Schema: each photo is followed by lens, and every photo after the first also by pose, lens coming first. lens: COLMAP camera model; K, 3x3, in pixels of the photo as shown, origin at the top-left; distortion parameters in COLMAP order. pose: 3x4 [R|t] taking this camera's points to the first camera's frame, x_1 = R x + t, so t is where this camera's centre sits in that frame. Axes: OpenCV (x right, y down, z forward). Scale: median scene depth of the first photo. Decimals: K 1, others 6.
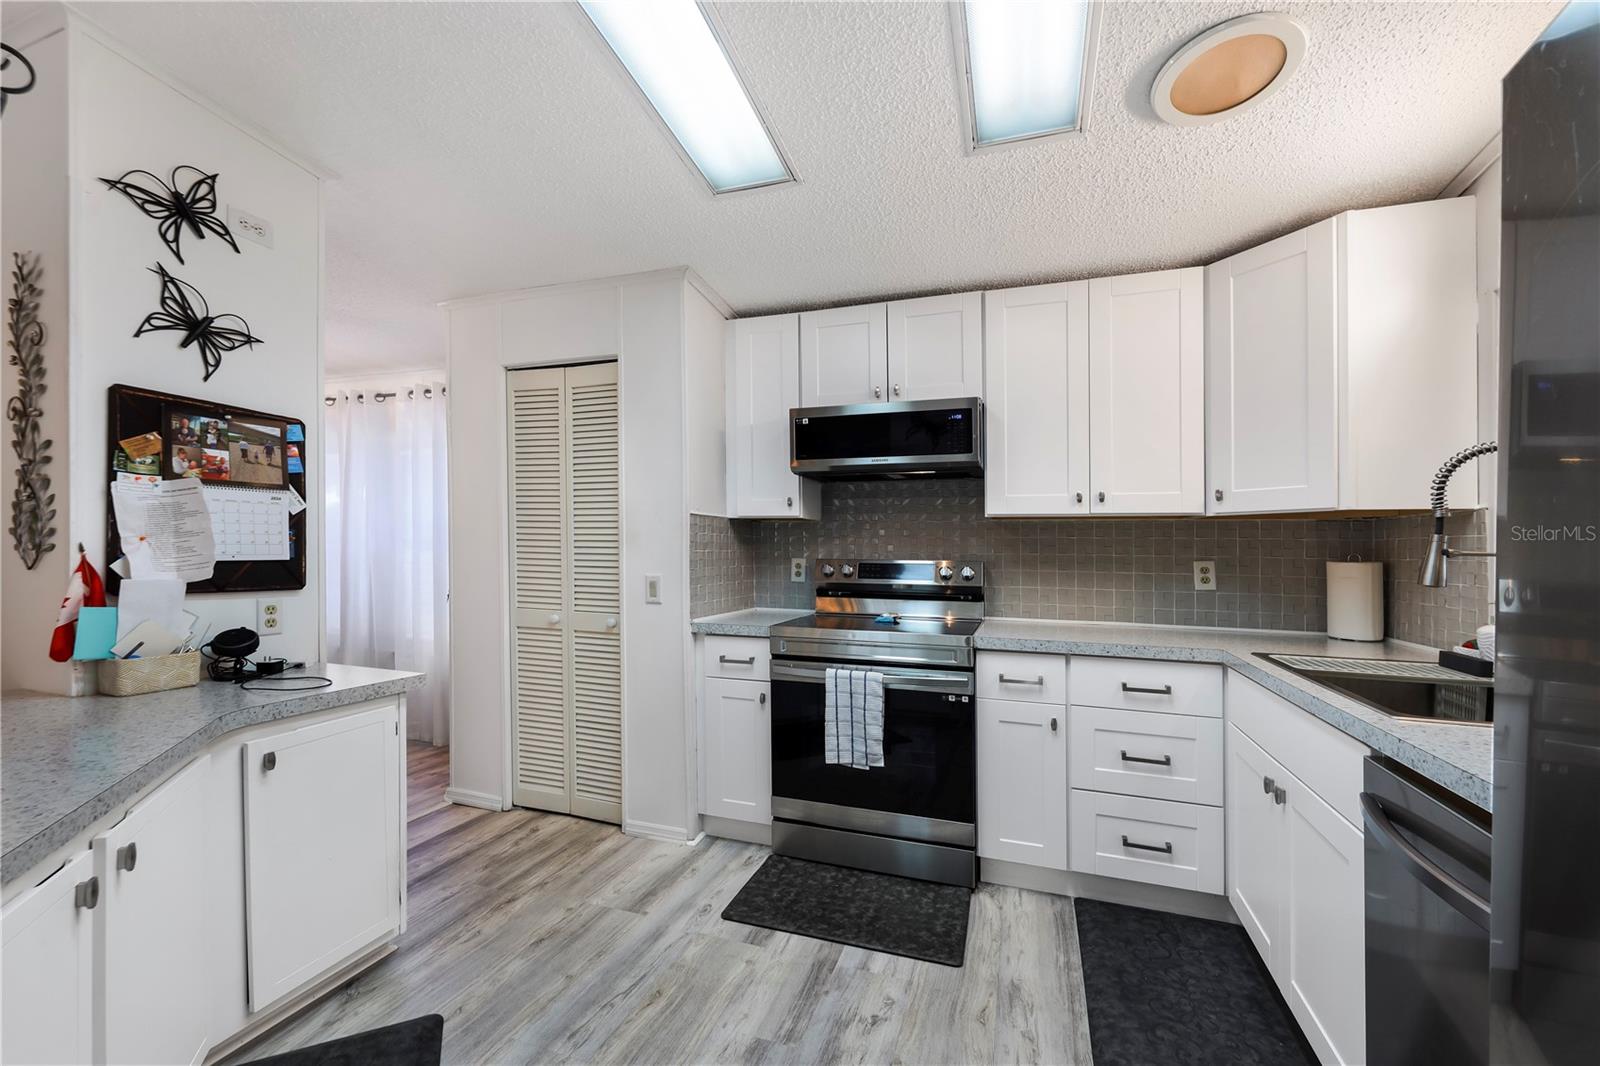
lens RADIAL K [[656.0, 0, 788.3], [0, 656.0, 532.3], [0, 0, 1]] dist [-0.000361, 0.000218]
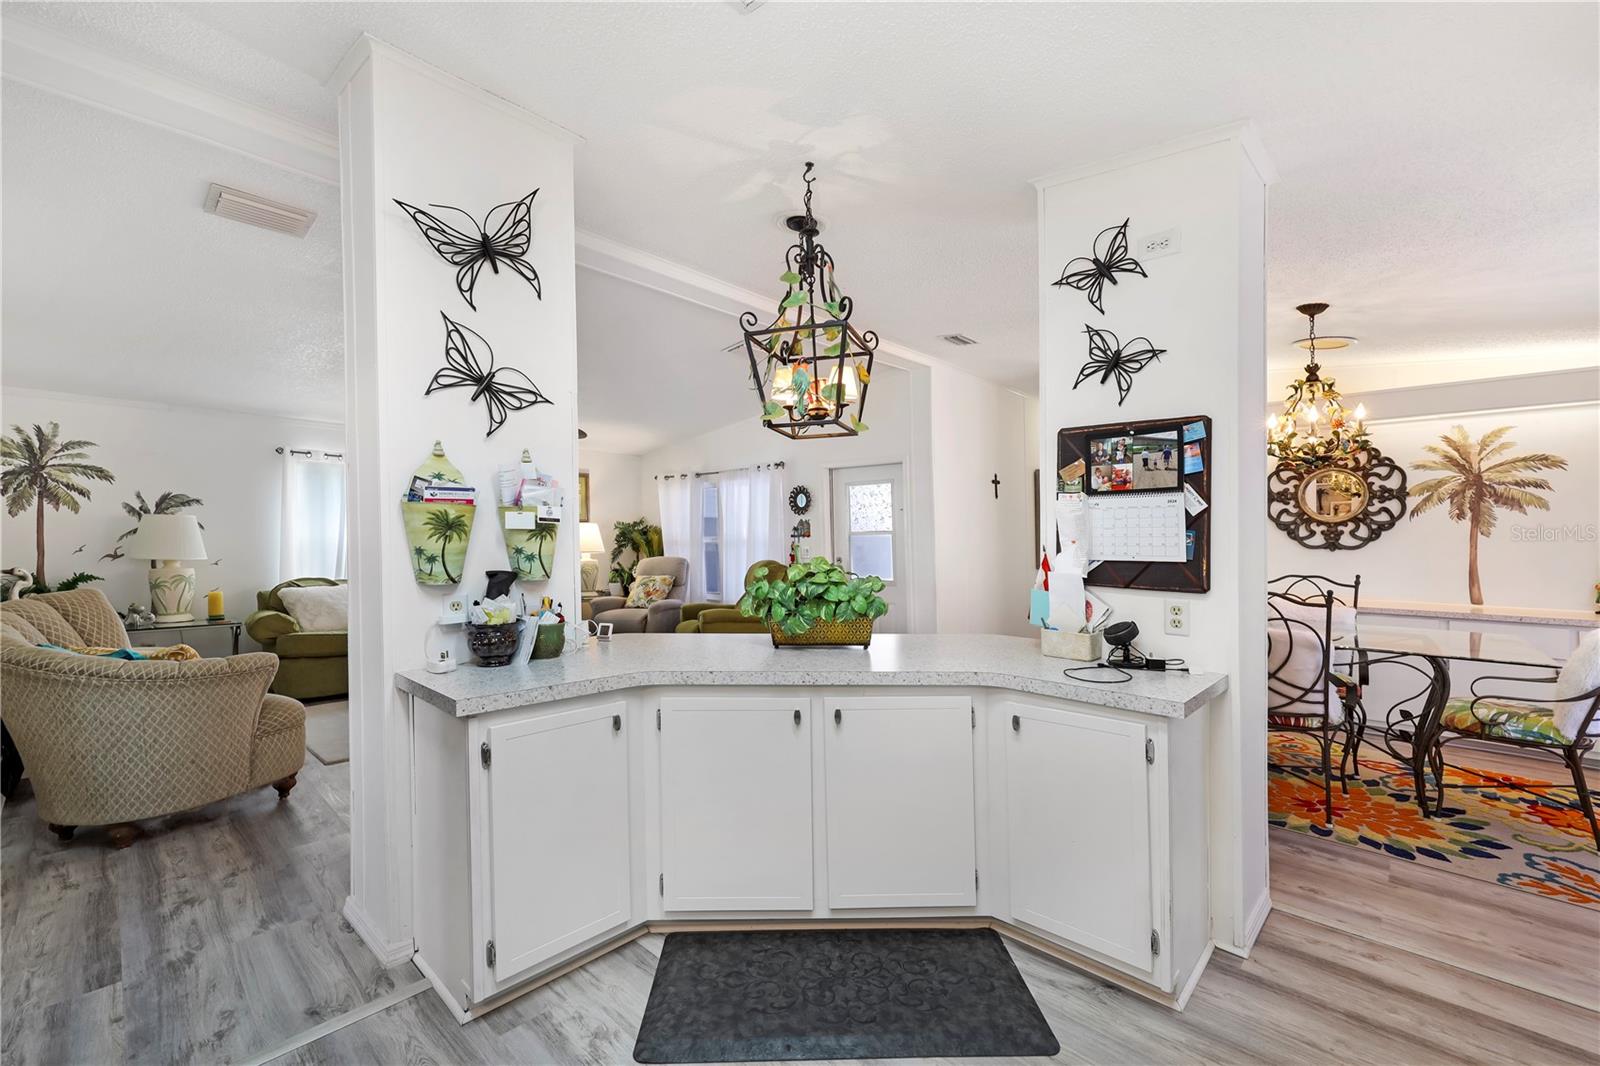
lens RADIAL K [[666.7, 0, 806.1], [0, 666.7, 561.7], [0, 0, 1]] dist [0.000716, -0.000090]
pose [[-0.385214, 0.017525, -0.922661, 0.340602], [0.012652, 0.999826, 0.013708, 0.018195], [0.922741, -0.006393, -0.385368, 0.761934]]
